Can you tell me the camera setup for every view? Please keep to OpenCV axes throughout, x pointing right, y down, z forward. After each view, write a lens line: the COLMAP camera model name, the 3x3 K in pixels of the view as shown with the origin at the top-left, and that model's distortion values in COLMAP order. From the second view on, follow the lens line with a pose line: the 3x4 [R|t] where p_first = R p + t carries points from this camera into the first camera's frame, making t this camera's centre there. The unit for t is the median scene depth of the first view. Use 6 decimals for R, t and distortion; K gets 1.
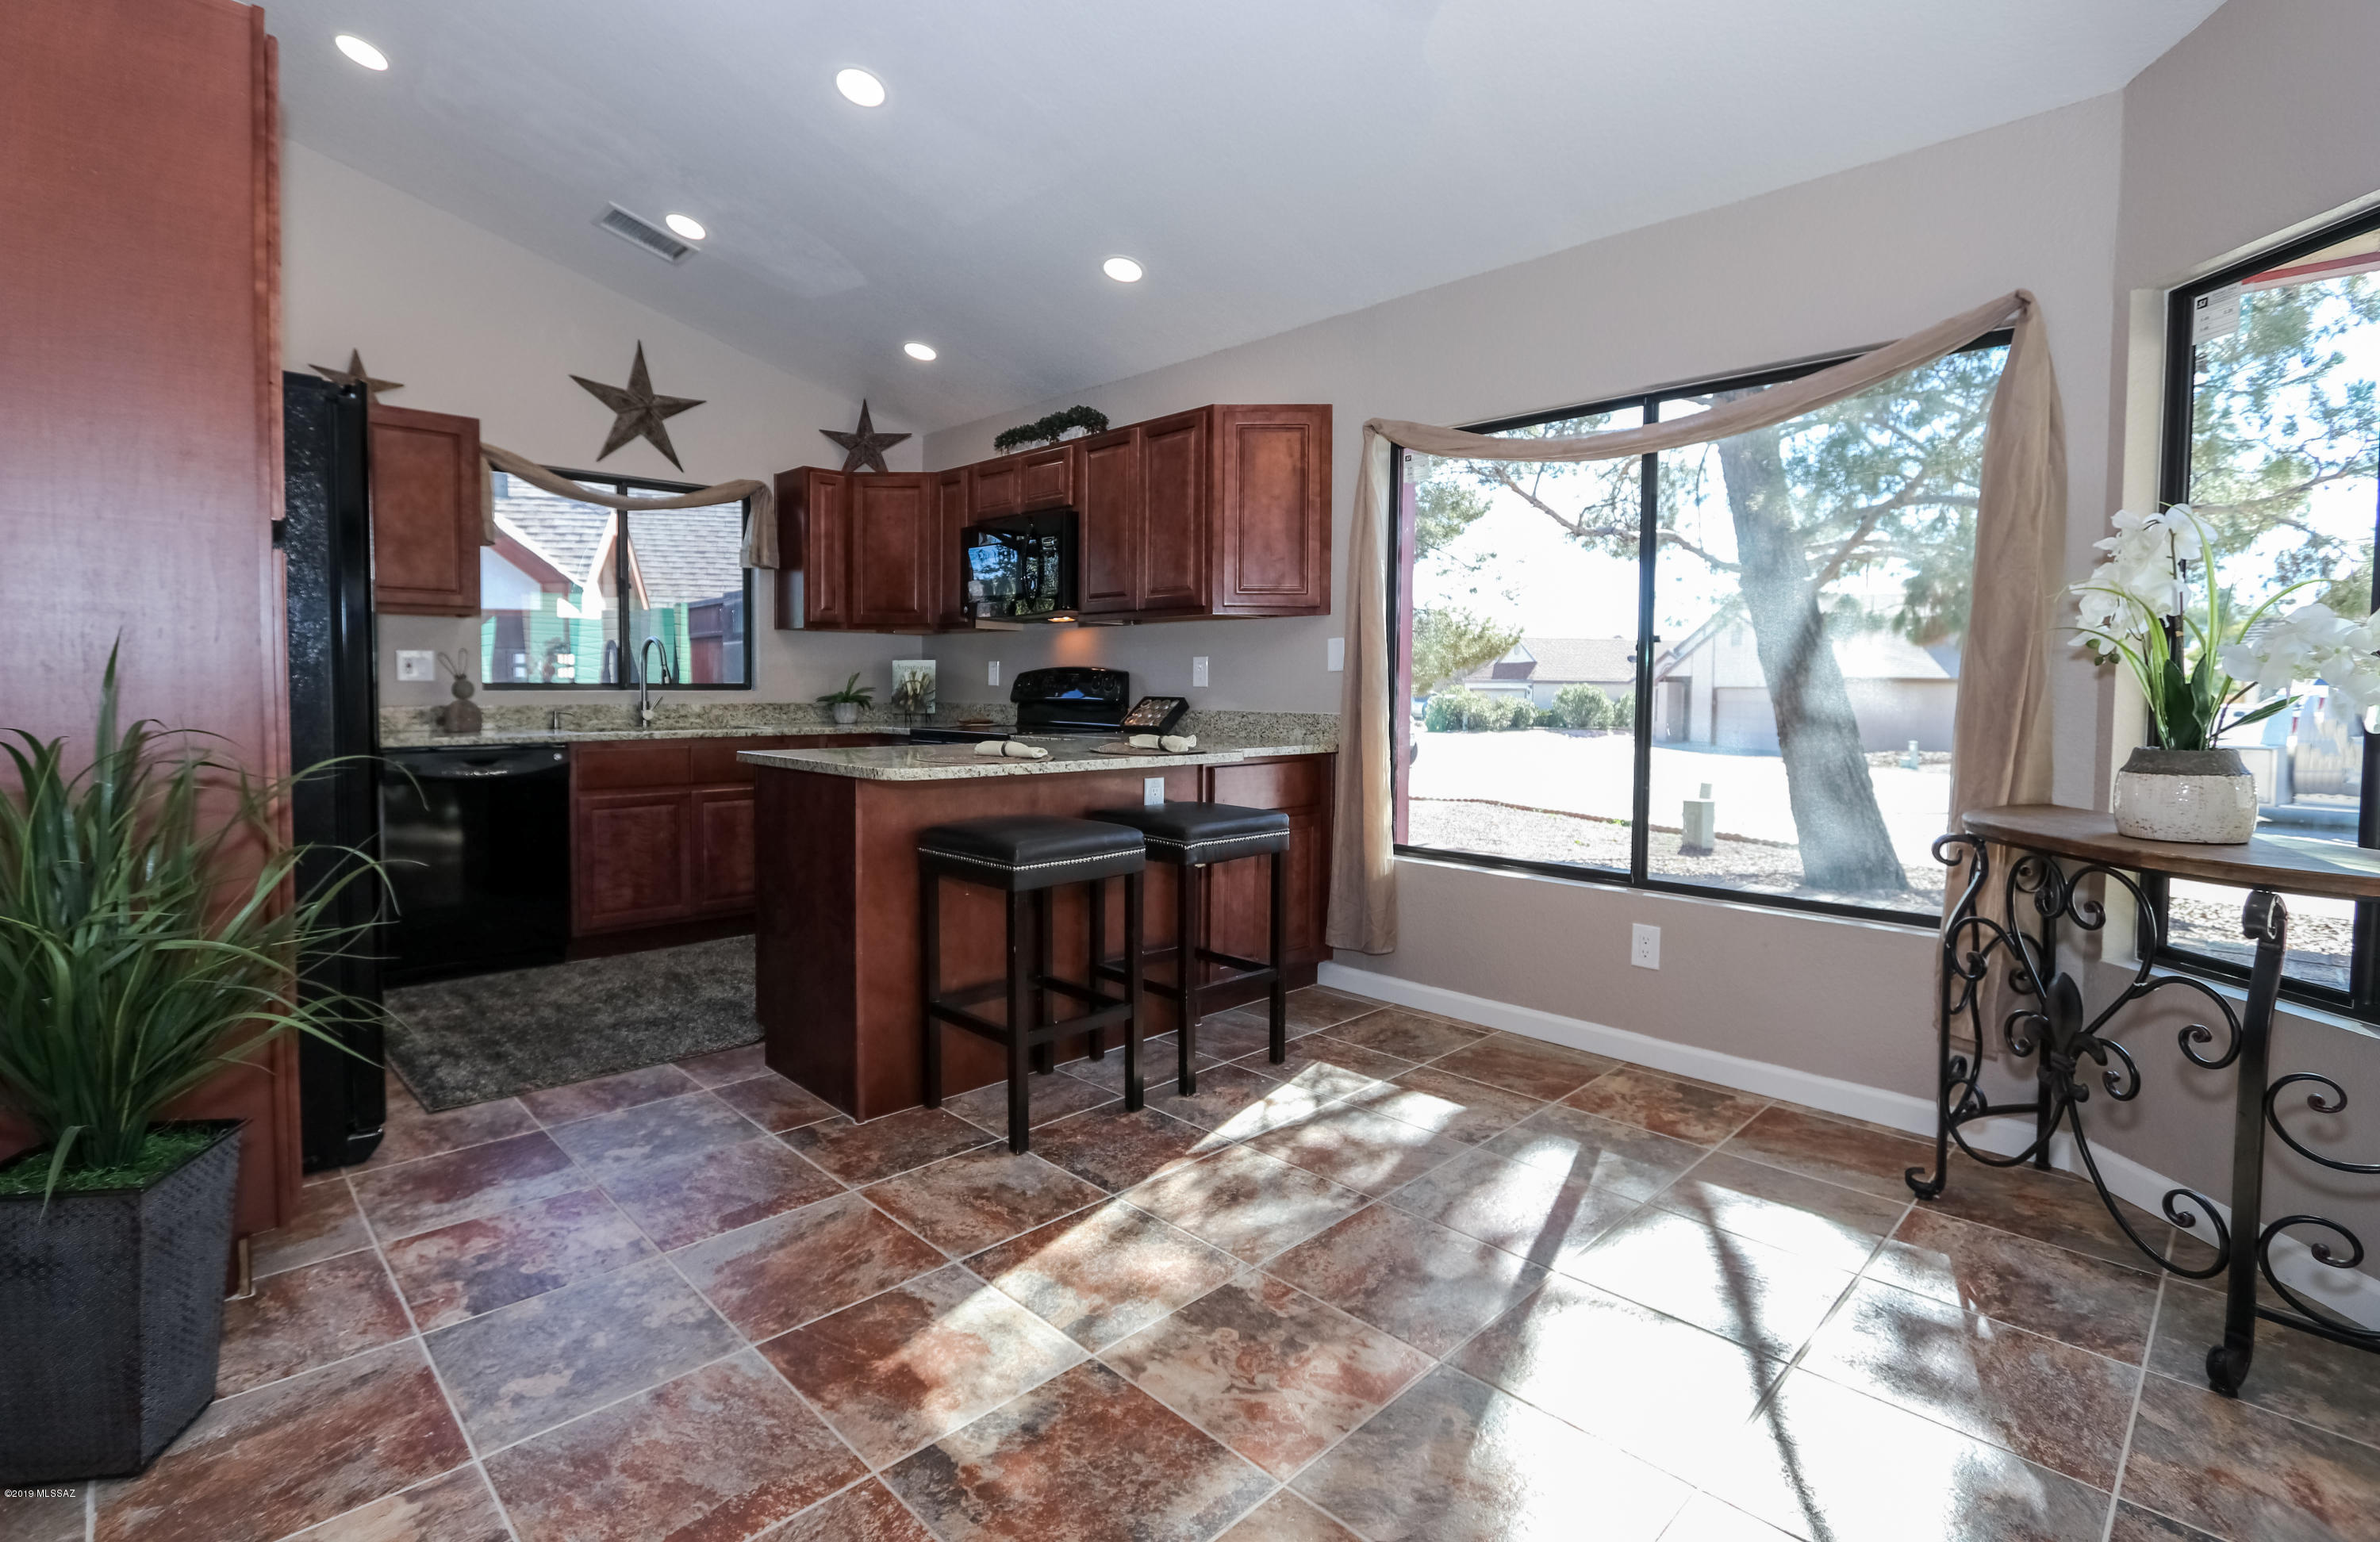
lens RADIAL K [[1100.9, 0, 1184.8], [0, 1100.9, 756.9], [0, 0, 1]] dist [-0.015706, 0.000063]
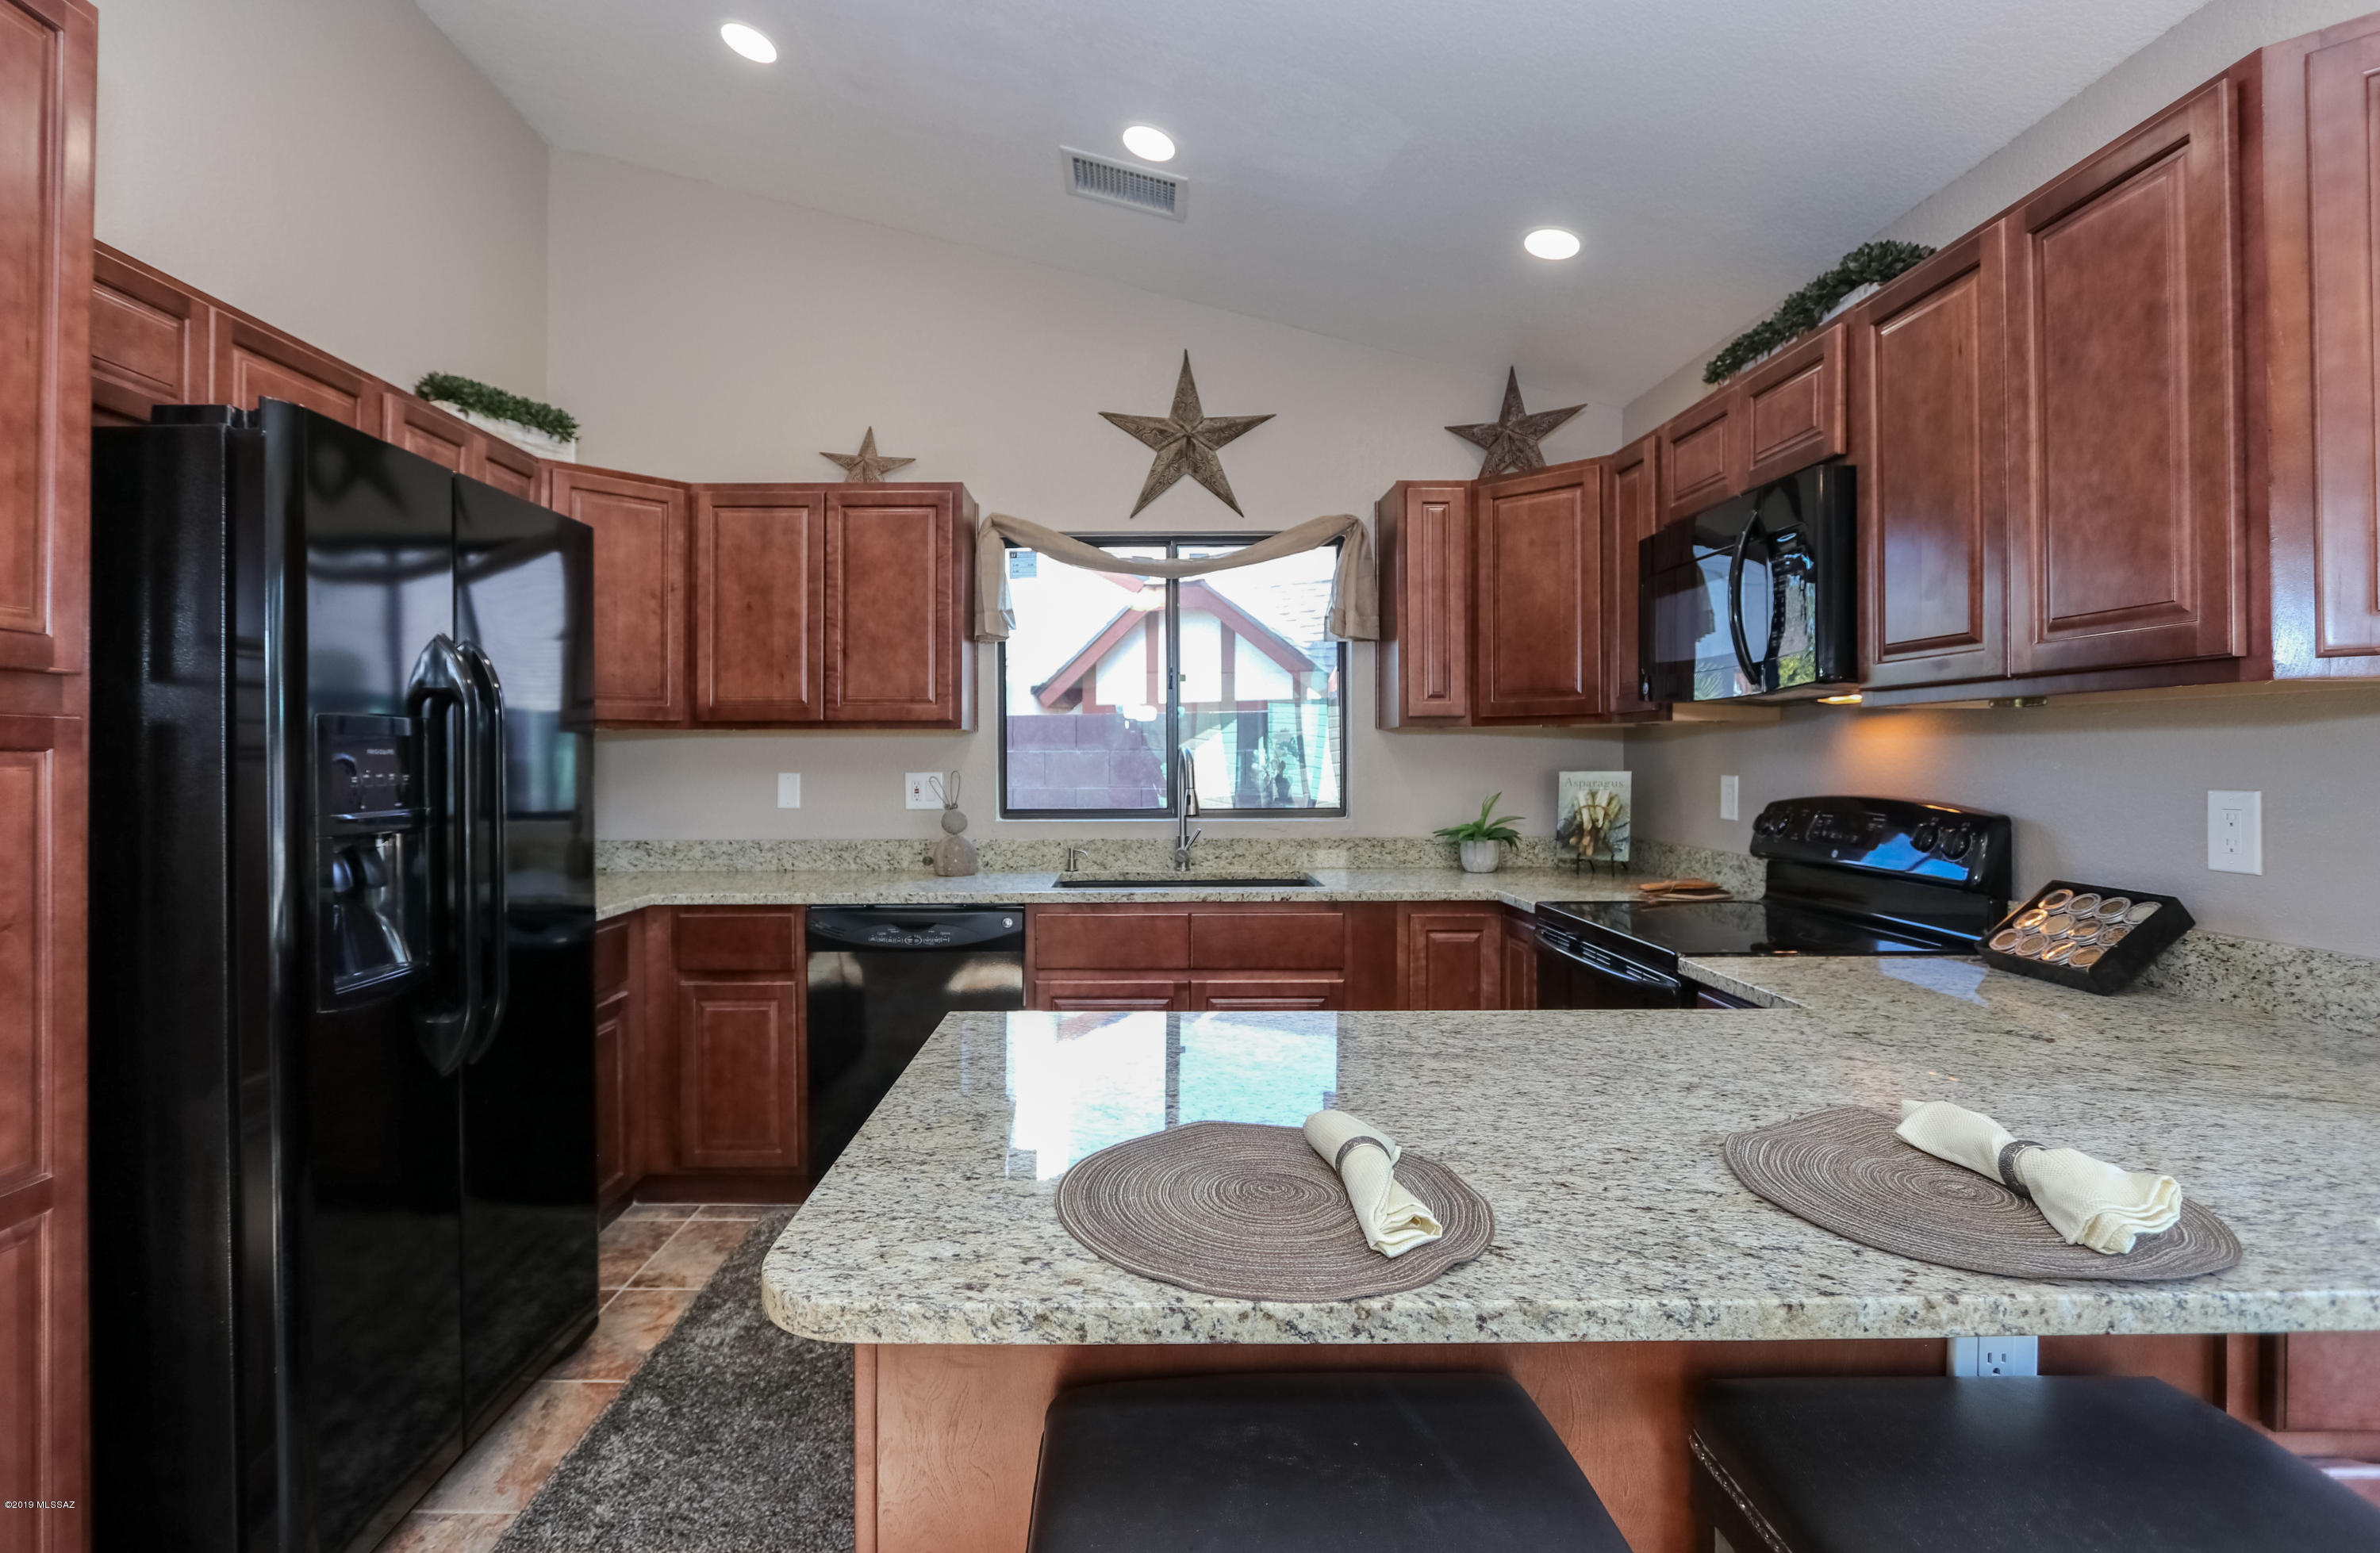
lens RADIAL K [[1100.9, 0, 1175.7], [0, 1100.9, 741.0], [0, 0, 1]] dist [-0.015706, 0.000063]
pose [[0.712897, -0.014858, -0.701111, 0.015618], [-0.039149, 0.997373, -0.060943, -0.068036], [0.700175, 0.070894, 0.710443, 0.471105]]
